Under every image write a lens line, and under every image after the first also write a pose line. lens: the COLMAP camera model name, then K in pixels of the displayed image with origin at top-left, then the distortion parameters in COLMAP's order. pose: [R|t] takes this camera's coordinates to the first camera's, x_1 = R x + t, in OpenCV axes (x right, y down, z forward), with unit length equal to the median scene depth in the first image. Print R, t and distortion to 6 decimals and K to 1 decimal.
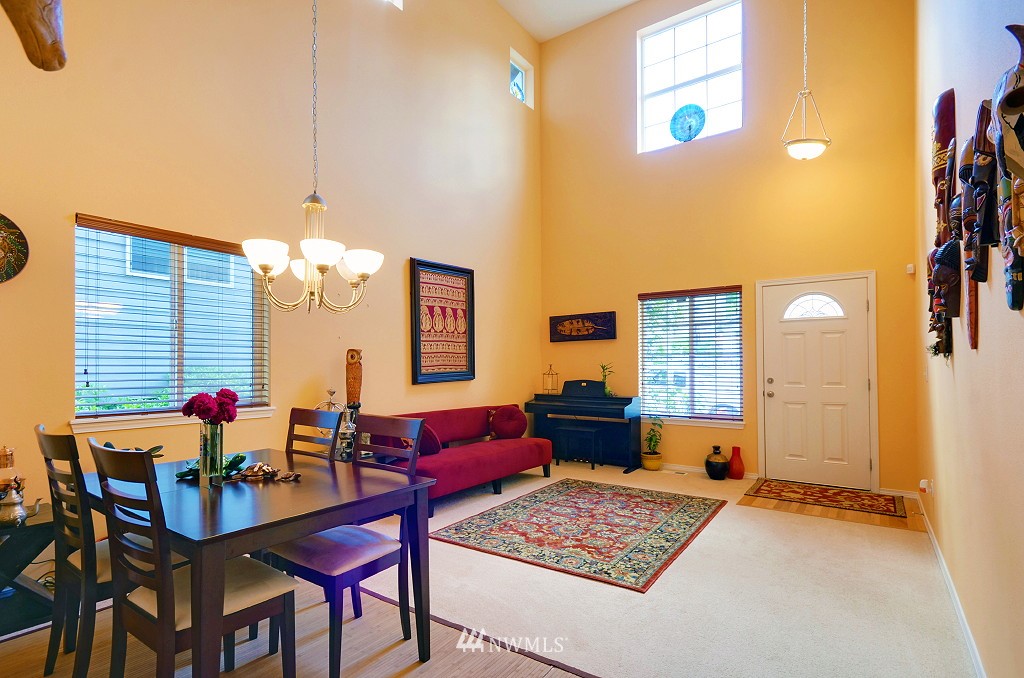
lens RADIAL K [[505.3, 0, 512.0], [0, 505.3, 339.0], [0, 0, 1]] dist [0.001308, 0.000213]
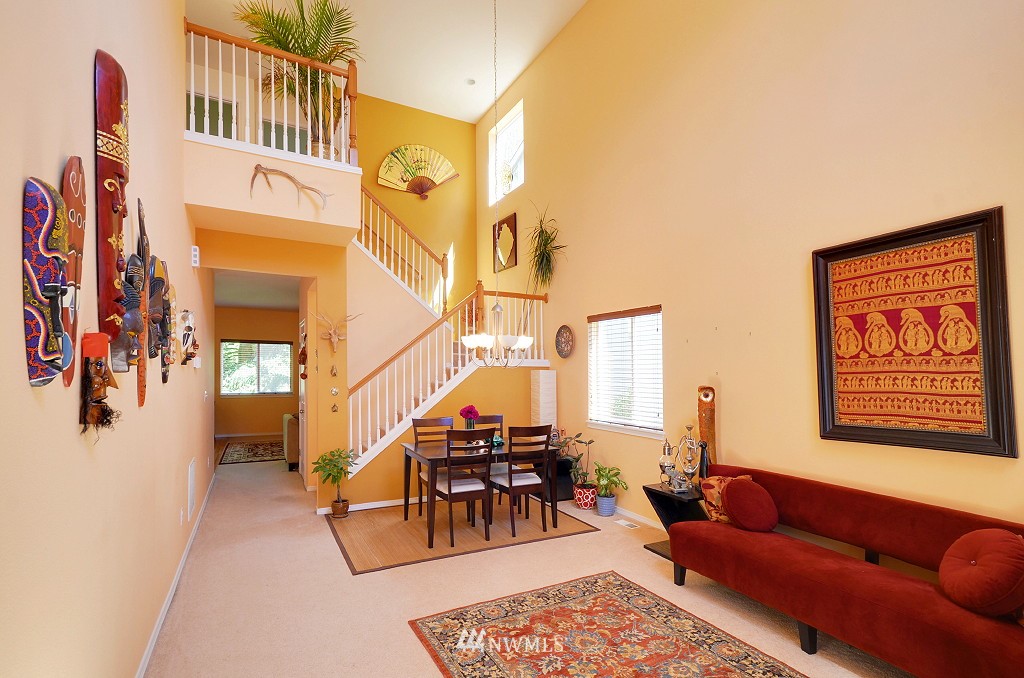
lens RADIAL K [[636.6, 0, 512.0], [0, 636.6, 339.0], [0, 0, 1]] dist [-0.001175, 0.000543]
pose [[-0.546877, -0.039576, -0.836277, 0.720919], [0.034425, 0.996974, -0.069693, 0.002676], [0.836505, -0.066903, -0.543859, 1.091412]]
